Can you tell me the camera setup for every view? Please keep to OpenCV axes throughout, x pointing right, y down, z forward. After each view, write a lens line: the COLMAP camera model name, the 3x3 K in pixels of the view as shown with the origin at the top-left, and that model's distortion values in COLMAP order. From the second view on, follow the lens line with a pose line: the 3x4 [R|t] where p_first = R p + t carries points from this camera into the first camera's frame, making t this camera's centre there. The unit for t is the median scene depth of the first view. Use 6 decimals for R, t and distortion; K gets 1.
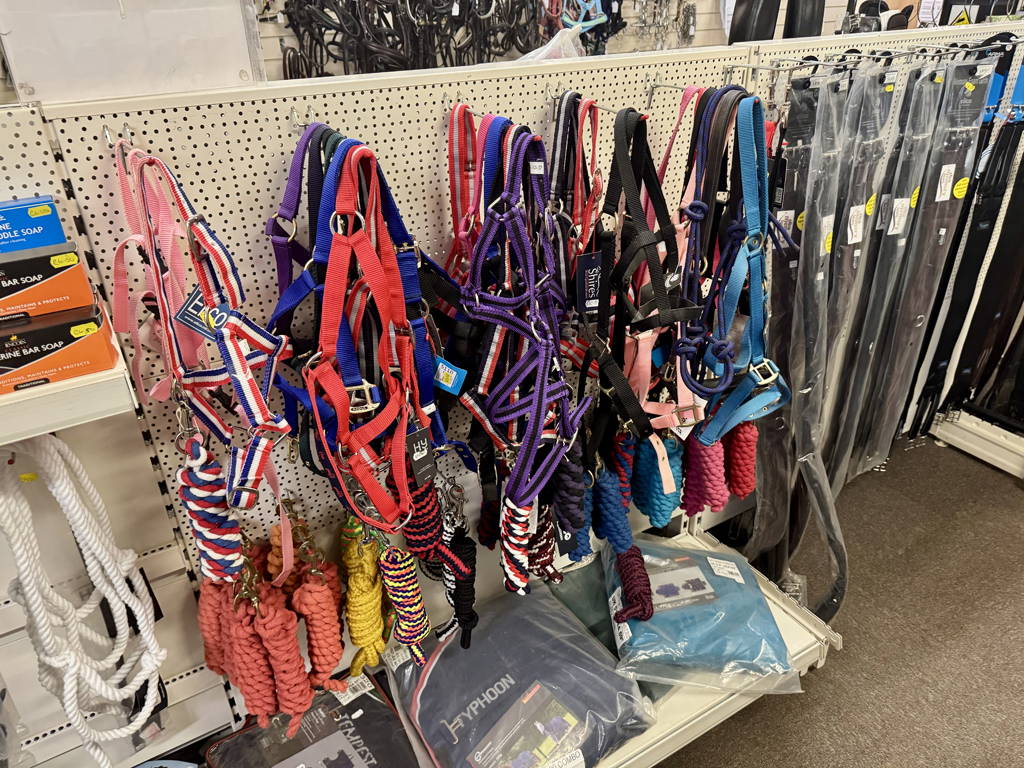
lens RADIAL K [[723.3, 0, 512.0], [0, 723.3, 384.0], [0, 0, 1]] dist [0.026485, -0.000399]
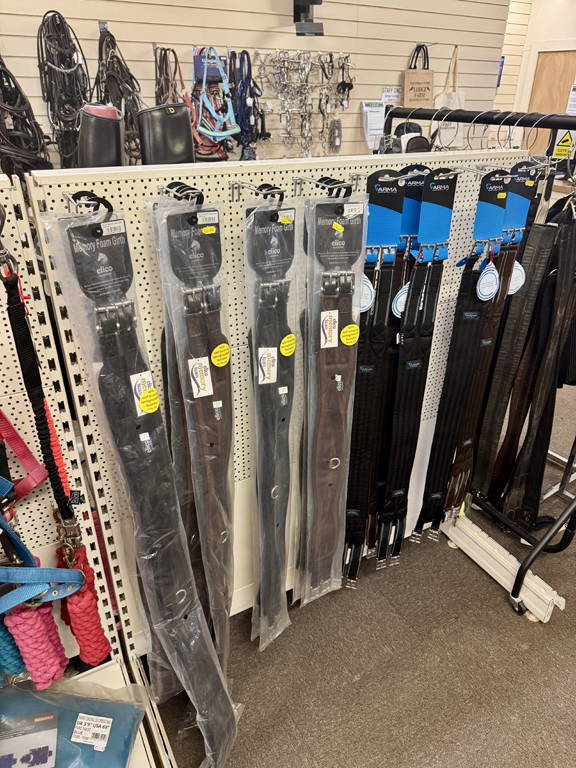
lens RADIAL K [[542.5, 0, 287.7], [0, 542.5, 407.2], [0, 0, 1]] dist [0.026485, -0.000399]
pose [[0.998701, 0.043135, -0.027107, 0.358314], [-0.042780, 0.998992, 0.013565, -0.117420], [0.027665, -0.012388, 0.999540, 0.202633]]
